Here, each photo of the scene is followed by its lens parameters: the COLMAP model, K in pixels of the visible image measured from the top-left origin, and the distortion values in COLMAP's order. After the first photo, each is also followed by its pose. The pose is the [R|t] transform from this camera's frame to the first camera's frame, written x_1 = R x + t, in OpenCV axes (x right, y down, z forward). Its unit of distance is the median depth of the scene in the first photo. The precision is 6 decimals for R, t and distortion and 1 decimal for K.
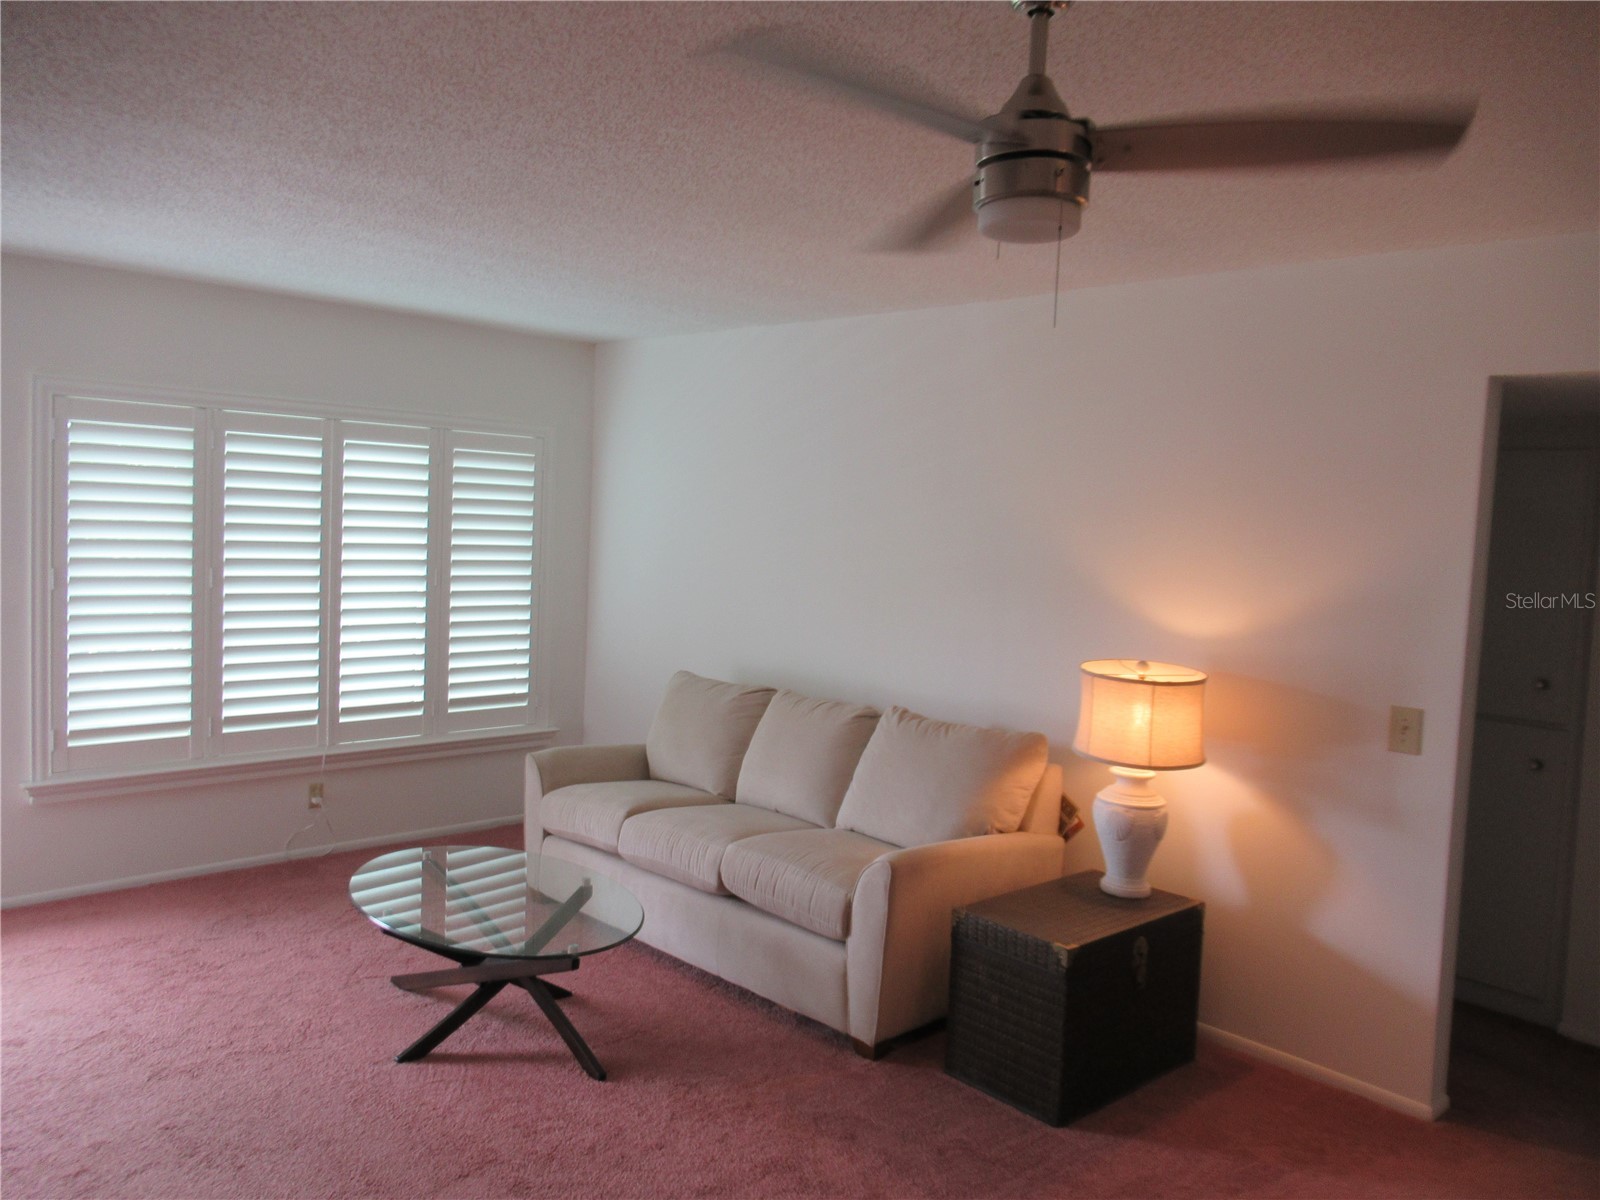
lens RADIAL K [[1242.9, 0, 808.4], [0, 1242.9, 604.4], [0, 0, 1]] dist [0.033770, -0.011765]
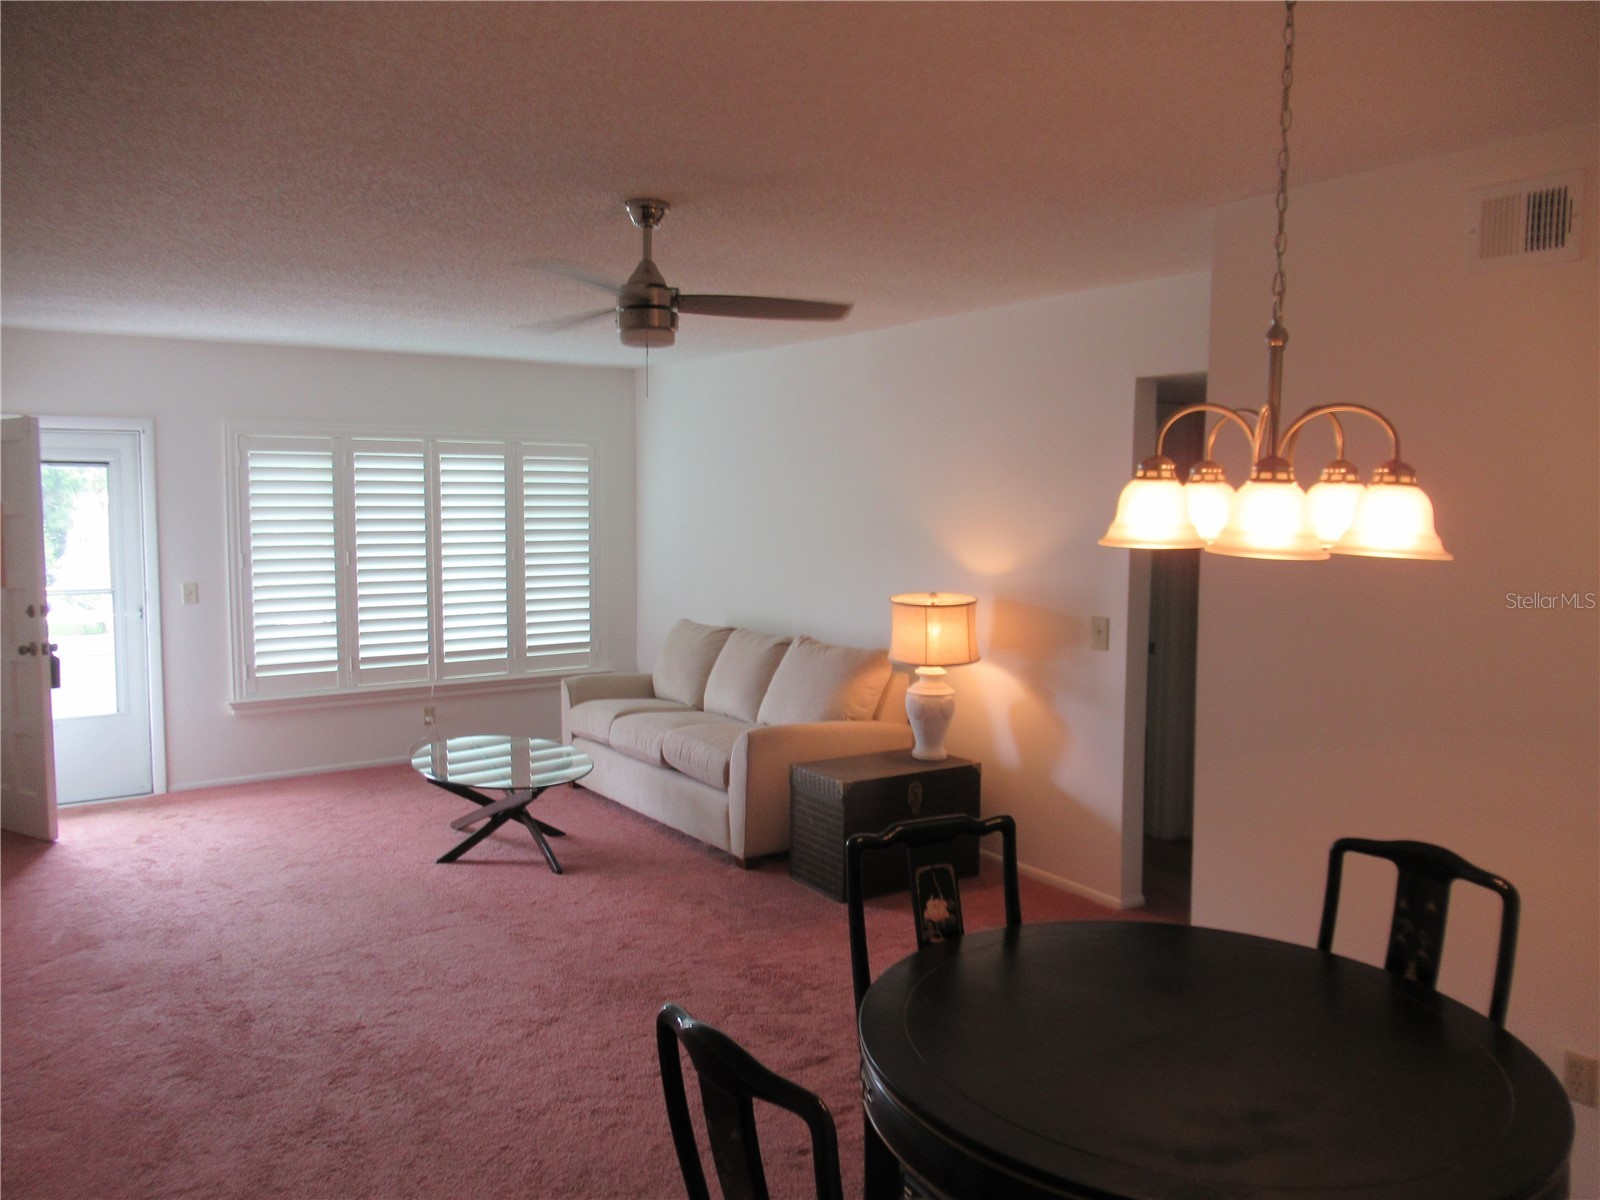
lens RADIAL K [[1242.9, 0, 791.8], [0, 1242.9, 600.7], [0, 0, 1]] dist [0.033770, -0.011765]
pose [[0.984017, -0.025828, -0.176192, 0.332651], [0.027803, 0.999575, 0.008750, 0.036020], [0.175891, -0.013509, 0.984317, -0.375761]]
